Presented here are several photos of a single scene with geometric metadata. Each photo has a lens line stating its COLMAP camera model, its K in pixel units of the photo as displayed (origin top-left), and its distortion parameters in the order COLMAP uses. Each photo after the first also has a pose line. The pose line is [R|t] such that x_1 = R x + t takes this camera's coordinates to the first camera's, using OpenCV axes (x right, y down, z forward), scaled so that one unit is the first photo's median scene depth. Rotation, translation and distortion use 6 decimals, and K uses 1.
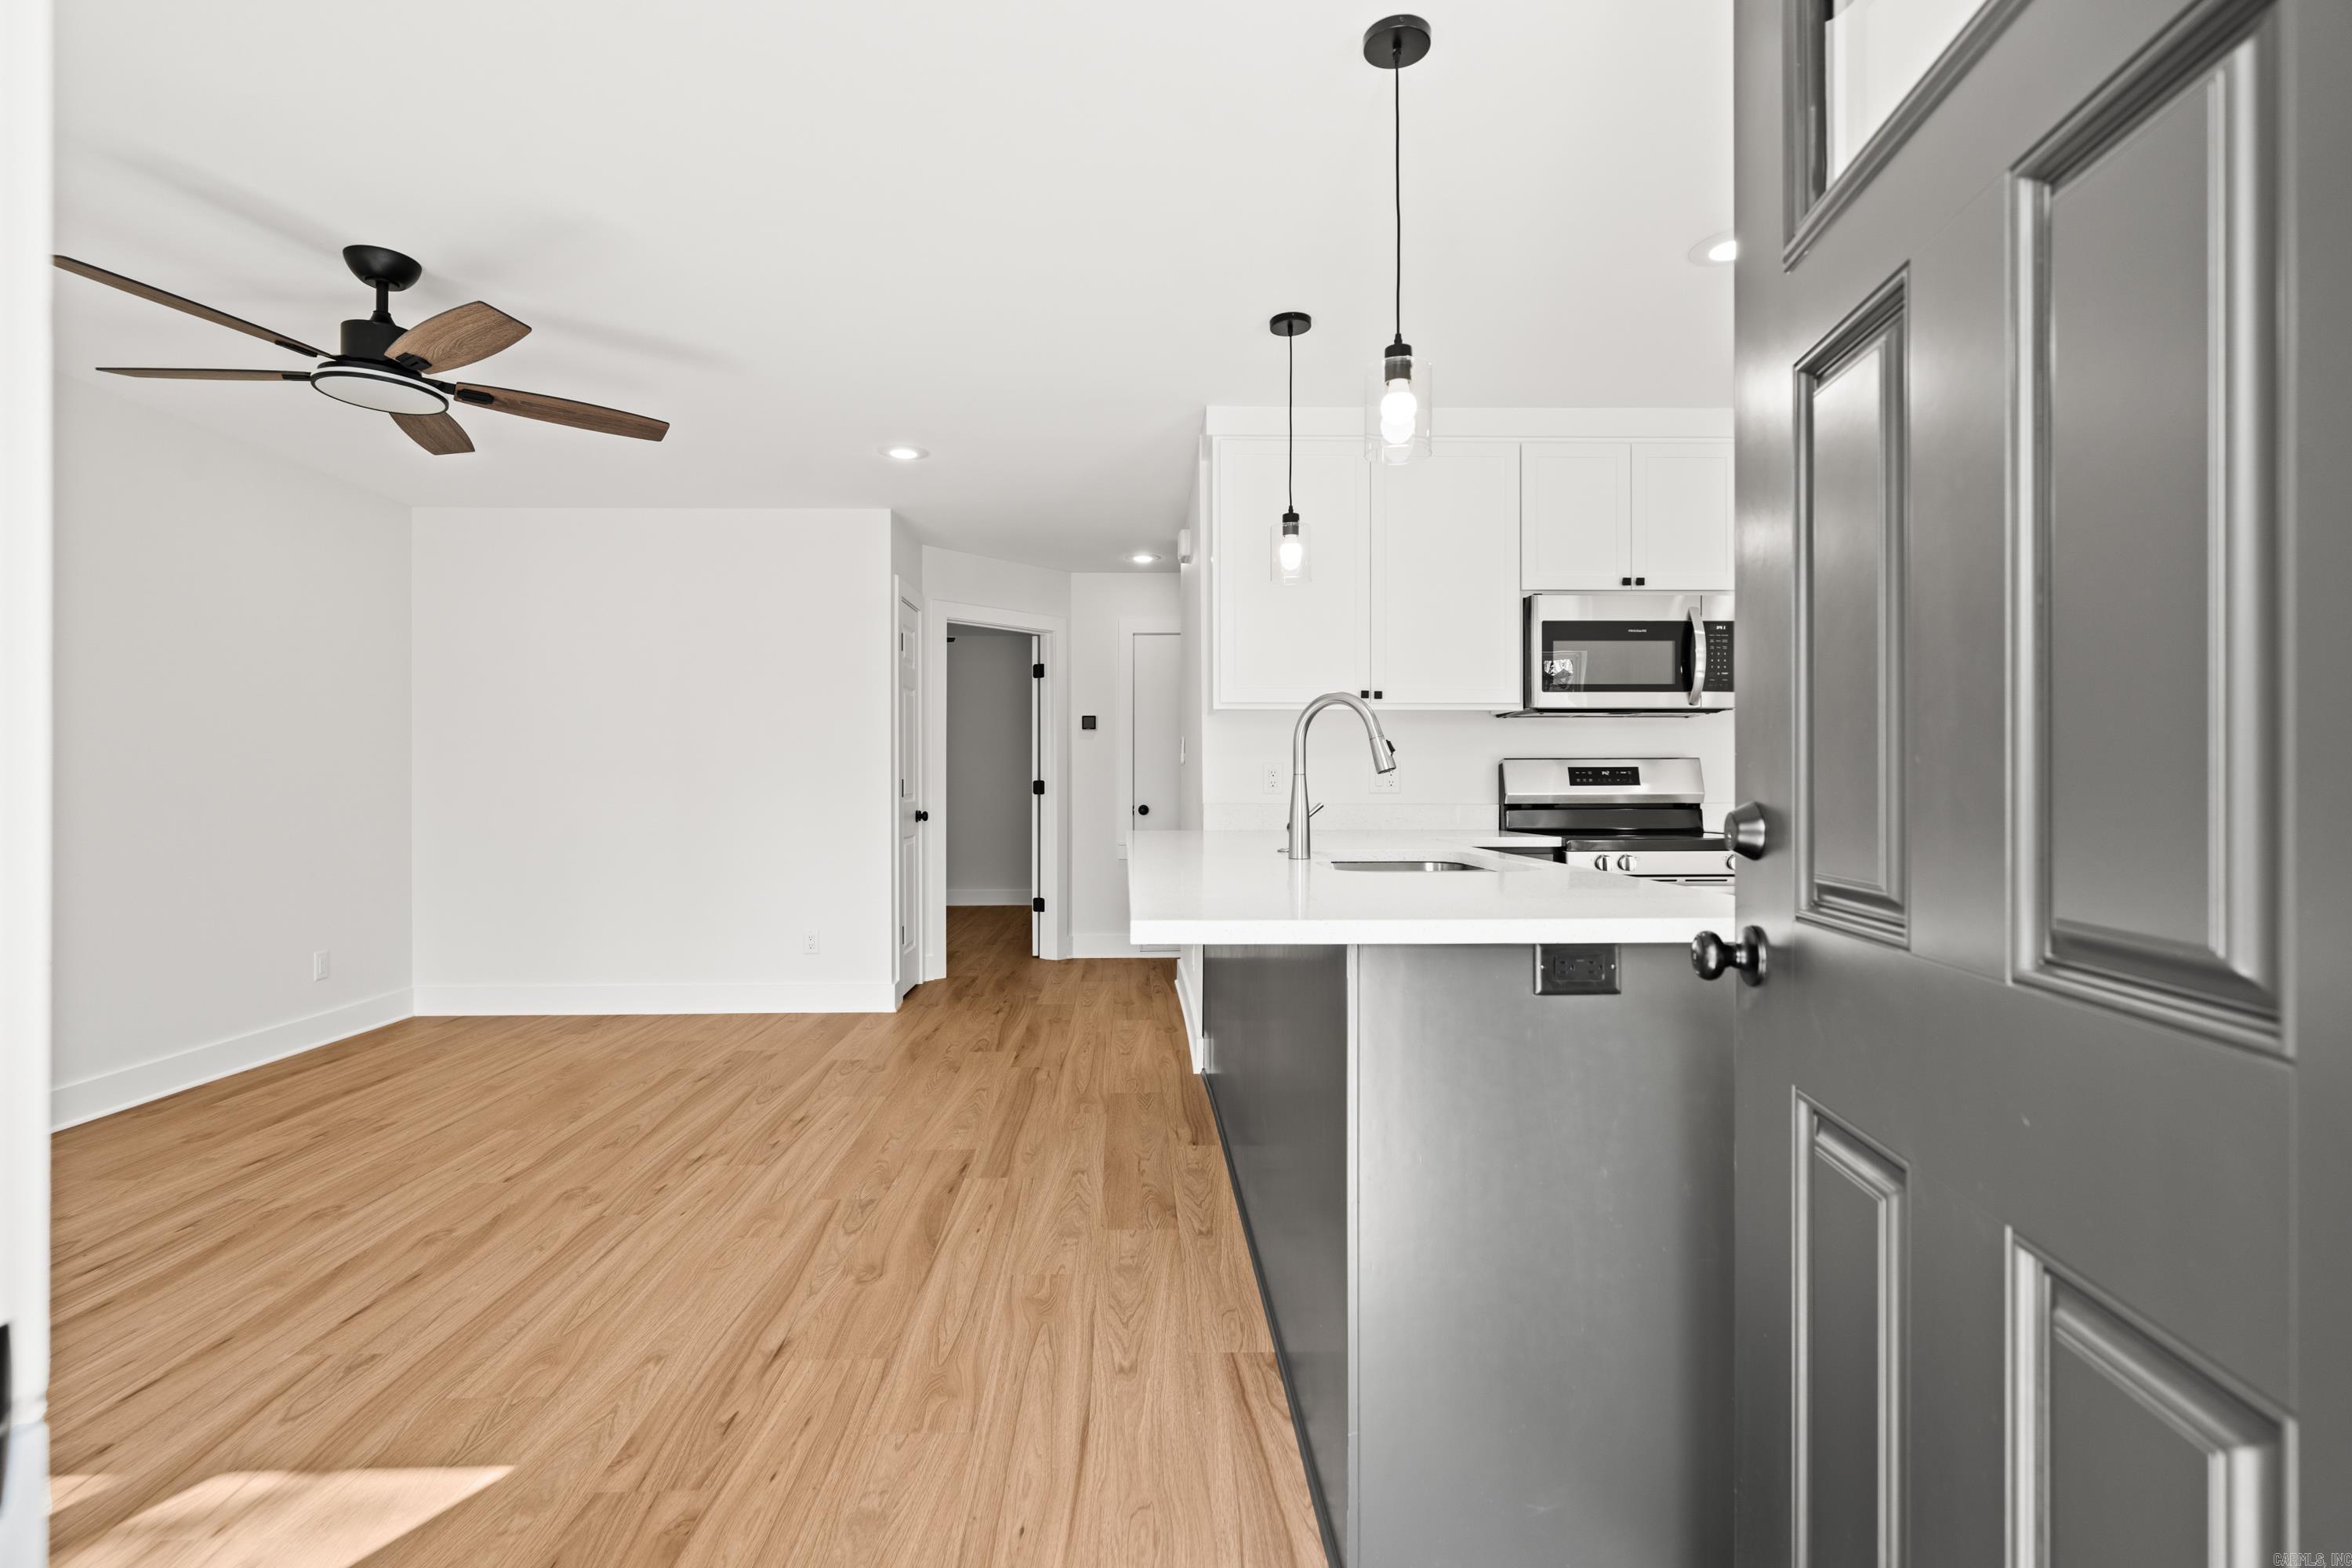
lens RADIAL K [[1116.5, 0, 1182.8], [0, 1116.5, 787.2], [0, 0, 1]] dist [0.002072, 0.001944]
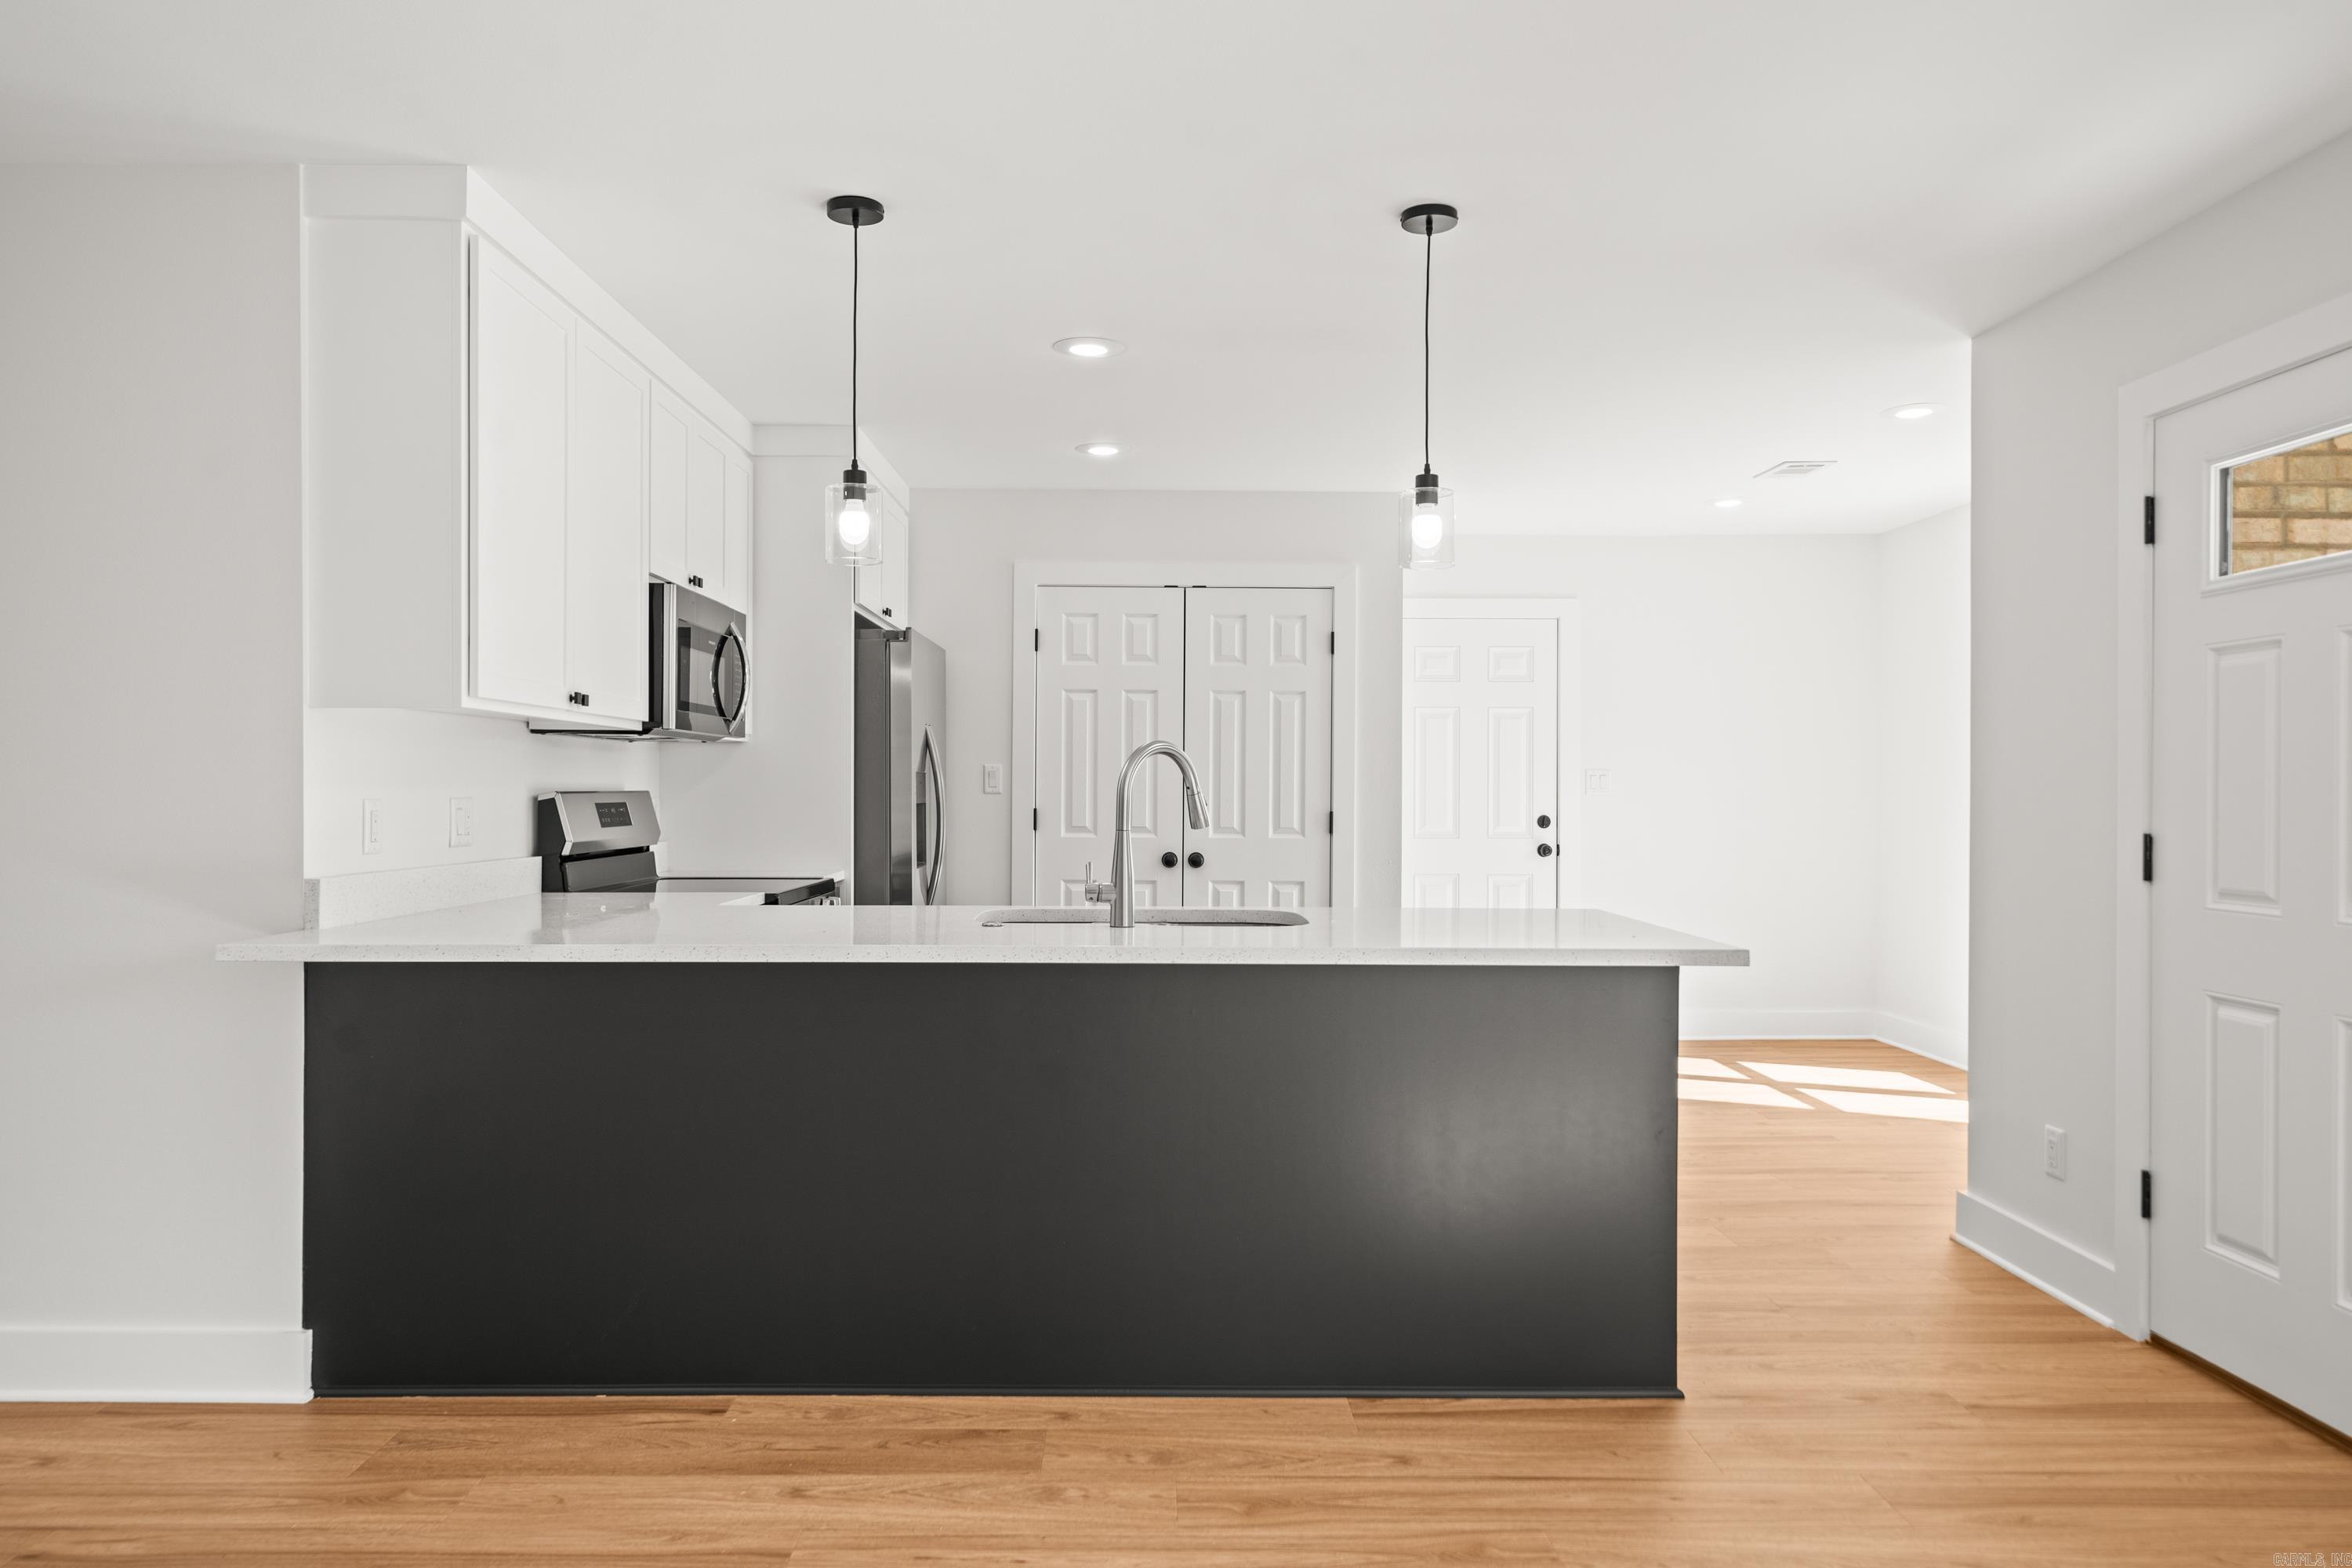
lens RADIAL K [[1517.9, 0, 1124.9], [0, 1517.9, 807.0], [0, 0, 1]] dist [0.005942, 0.003353]
pose [[0.044793, -0.012768, 0.998915, -0.904869], [-0.001370, 0.999917, 0.012842, -0.038769], [-0.998995, -0.001944, 0.044772, 0.784753]]
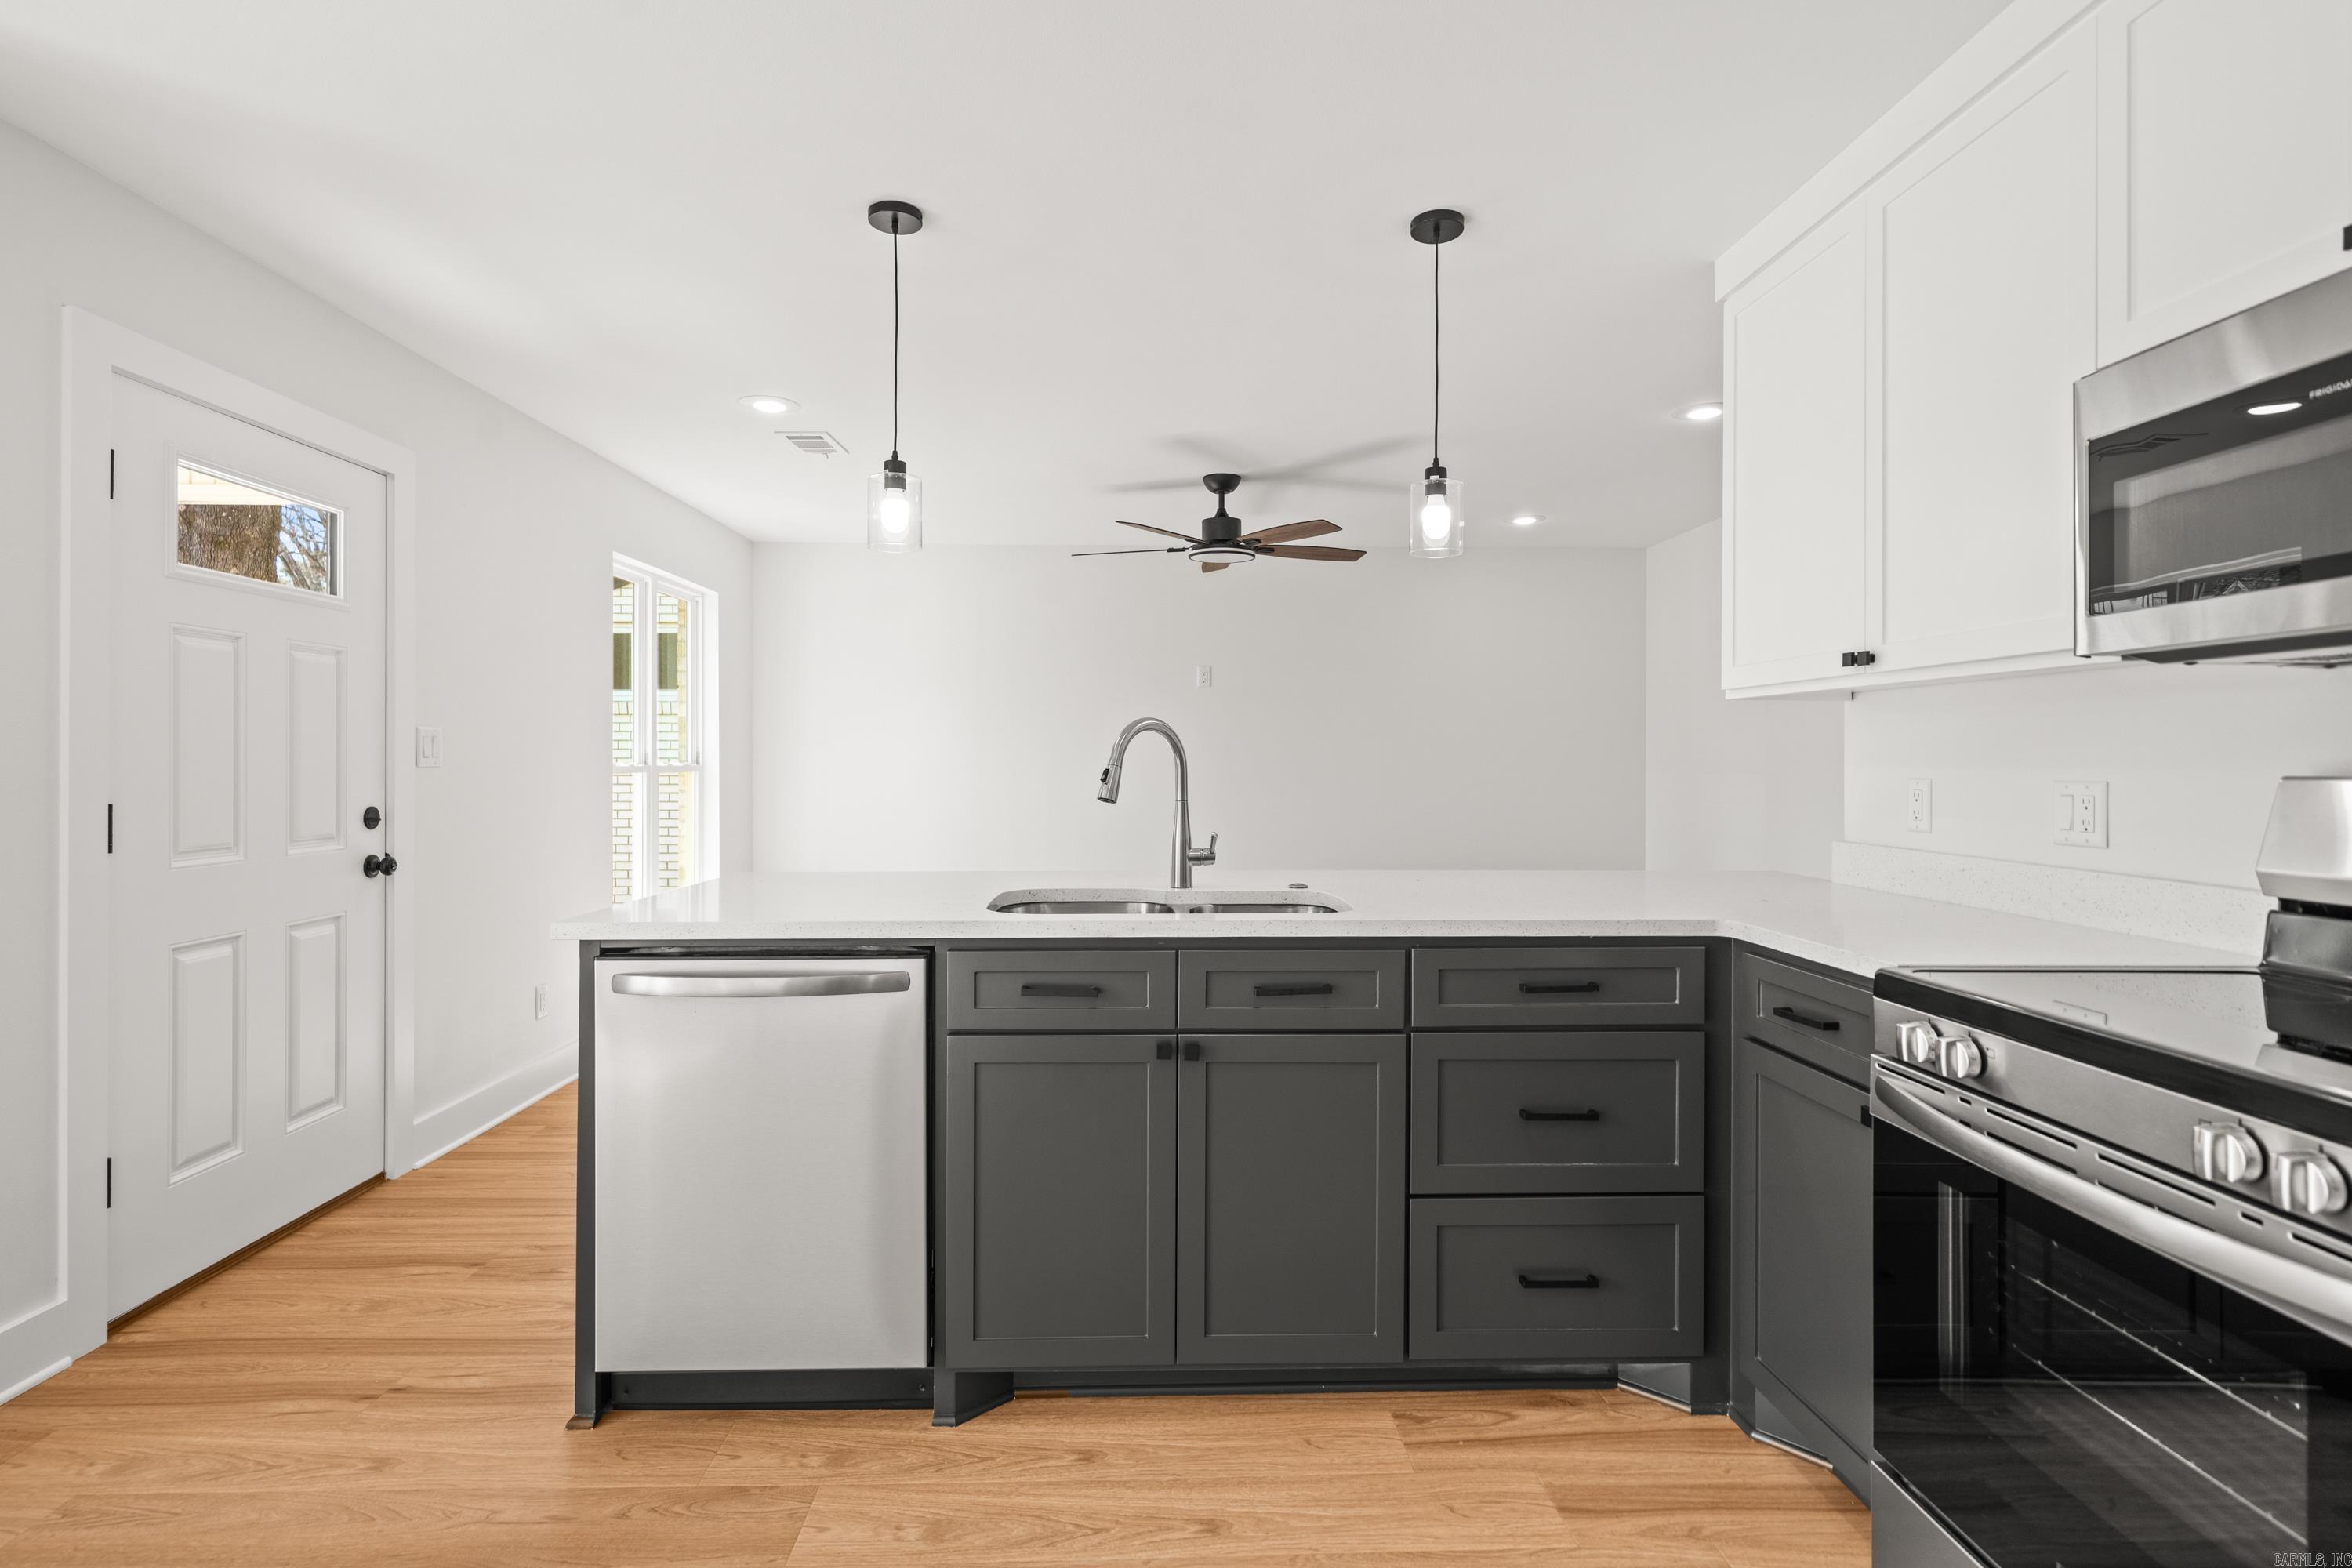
lens RADIAL K [[1116.5, 0, 1194.4], [0, 1116.5, 768.6], [0, 0, 1]] dist [0.002072, 0.001944]
pose [[-0.007873, 0.010624, -0.999913, 0.893831], [-0.004511, 0.999933, 0.010660, -0.041007], [0.999959, 0.004595, -0.007824, 0.845645]]
